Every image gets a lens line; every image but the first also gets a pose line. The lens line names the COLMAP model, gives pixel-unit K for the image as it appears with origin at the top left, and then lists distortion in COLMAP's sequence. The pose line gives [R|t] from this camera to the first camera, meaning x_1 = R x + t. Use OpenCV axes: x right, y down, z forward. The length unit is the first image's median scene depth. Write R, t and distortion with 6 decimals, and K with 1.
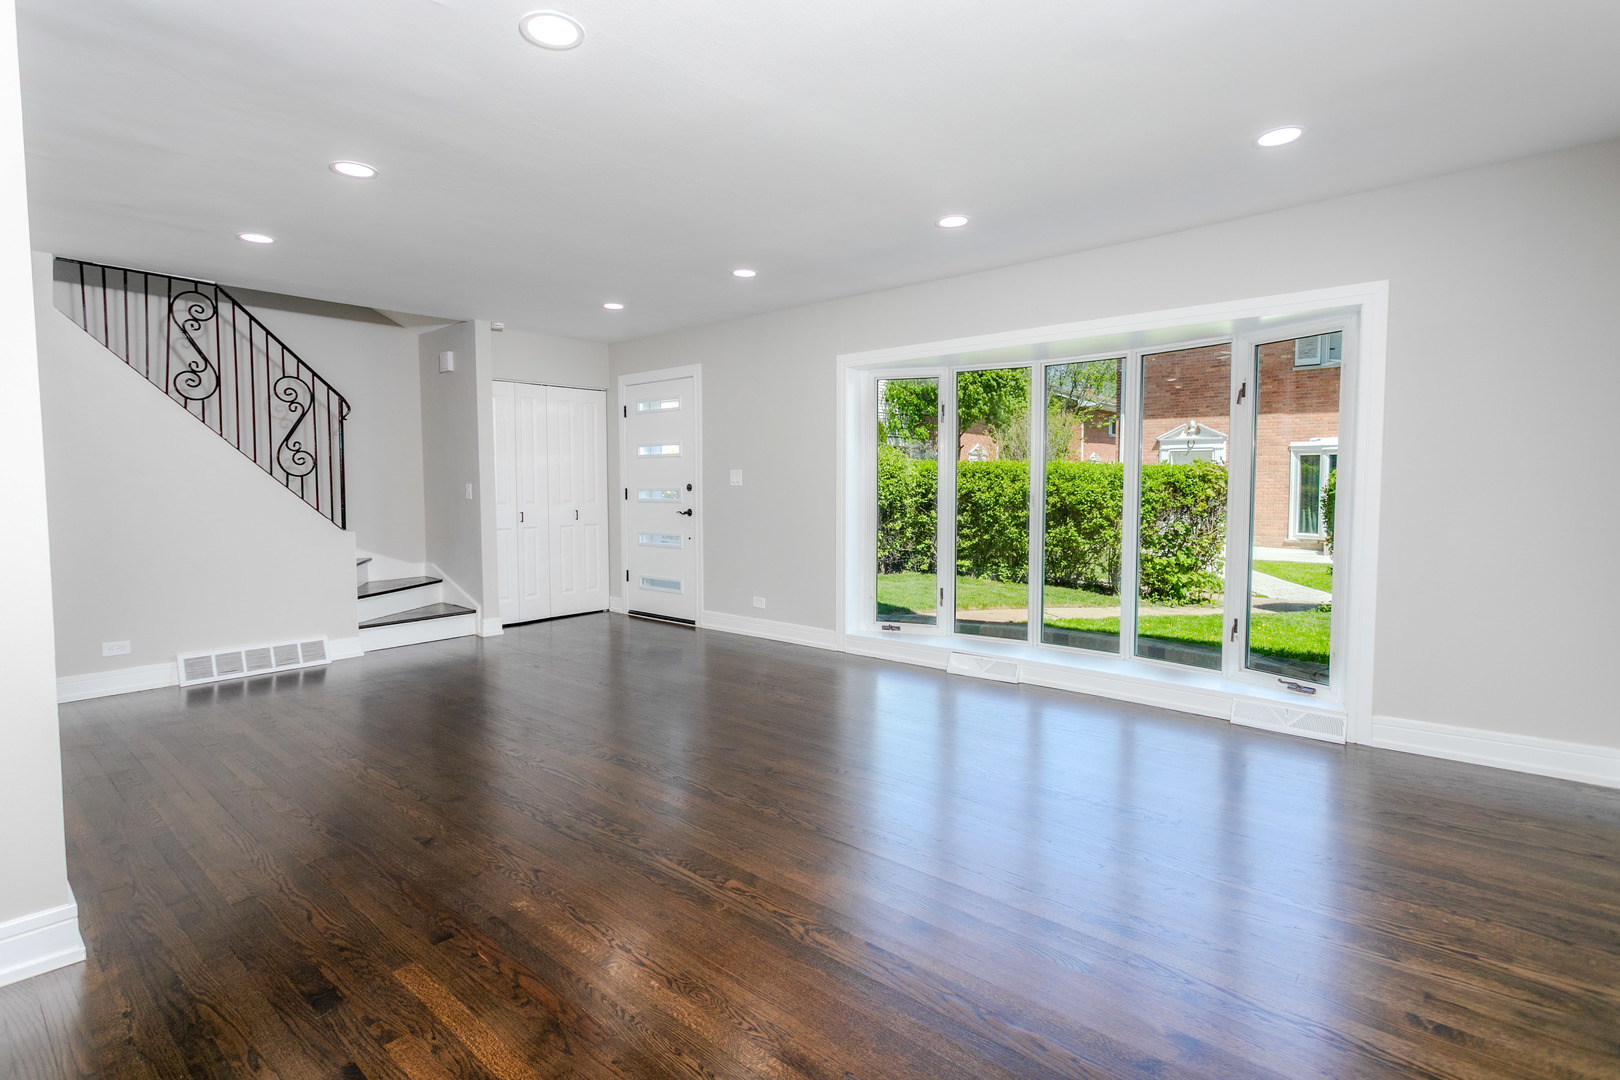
lens RADIAL K [[785.9, 0, 809.1], [0, 785.9, 532.6], [0, 0, 1]] dist [0.000081, 0.000131]
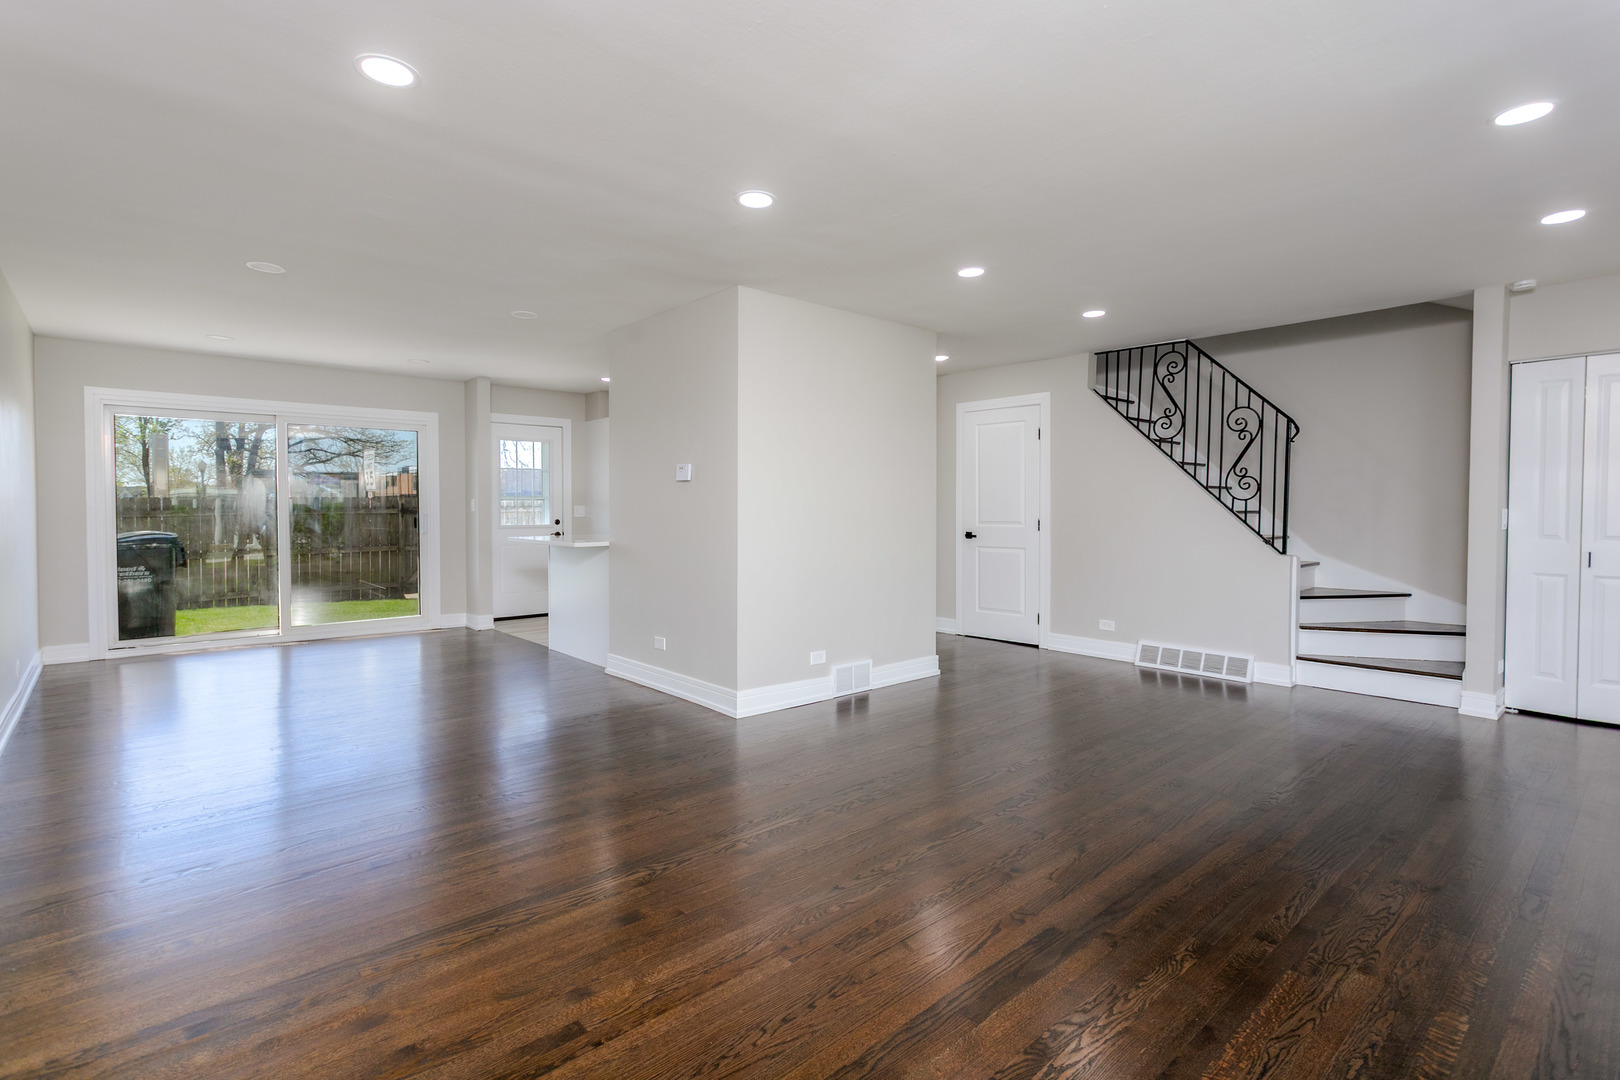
lens RADIAL K [[764.4, 0, 810.0], [0, 764.4, 540.0], [0, 0, 1]] dist [0.004144, 0.000354]
pose [[-0.141141, 0.043324, -0.989041, 0.459523], [-0.064161, 0.996541, 0.052808, -0.035762], [0.987908, 0.070912, -0.137874, 0.577206]]
